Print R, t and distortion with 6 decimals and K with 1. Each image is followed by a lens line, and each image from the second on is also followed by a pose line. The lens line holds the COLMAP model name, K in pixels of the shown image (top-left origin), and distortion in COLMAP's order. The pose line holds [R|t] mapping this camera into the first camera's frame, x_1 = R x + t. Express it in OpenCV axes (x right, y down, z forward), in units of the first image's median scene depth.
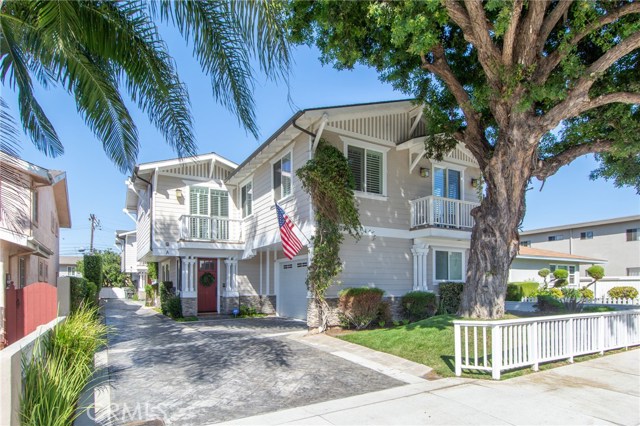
lens RADIAL K [[325.5, 0, 320.3], [0, 325.5, 188.9], [0, 0, 1]] dist [-0.002948, -0.000668]
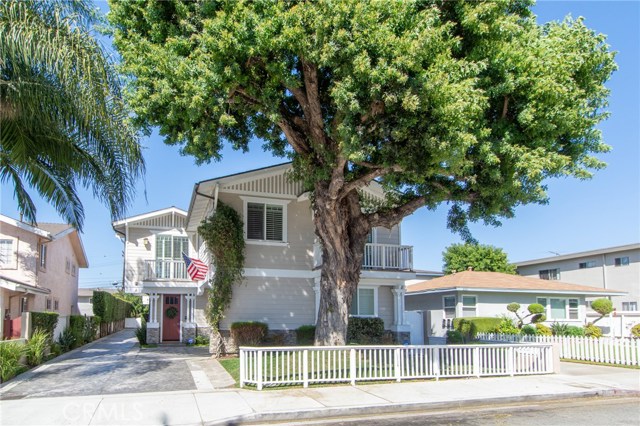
lens RADIAL K [[354.0, 0, 315.0], [0, 354.0, 177.1], [0, 0, 1]] dist [0.001746, -0.001847]
pose [[0.979492, -0.066261, -0.190277, 0.477710], [0.049217, 0.994454, -0.092949, -0.074128], [0.195380, 0.081678, 0.977320, -0.221107]]
